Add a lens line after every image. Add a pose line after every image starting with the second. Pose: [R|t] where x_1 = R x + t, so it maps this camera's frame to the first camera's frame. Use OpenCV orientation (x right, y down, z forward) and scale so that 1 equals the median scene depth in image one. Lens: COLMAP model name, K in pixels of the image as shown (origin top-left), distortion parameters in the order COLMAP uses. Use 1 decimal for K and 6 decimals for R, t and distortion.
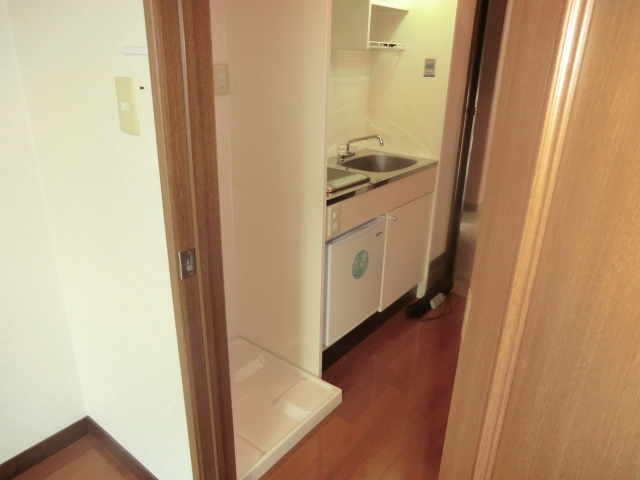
lens RADIAL K [[462.3, 0, 320.9], [0, 462.3, 237.0], [0, 0, 1]] dist [-0.071828, 0.071072]
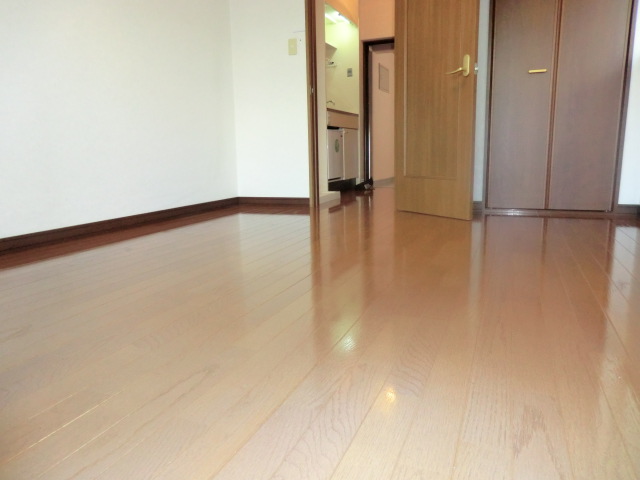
lens RADIAL K [[462.3, 0, 320.9], [0, 462.3, 237.0], [0, 0, 1]] dist [-0.071828, 0.071072]
pose [[0.964957, -0.093255, 0.245278, -0.587999], [0.137169, 0.976106, -0.168527, 0.870256], [-0.223701, 0.196266, 0.954692, -1.057240]]
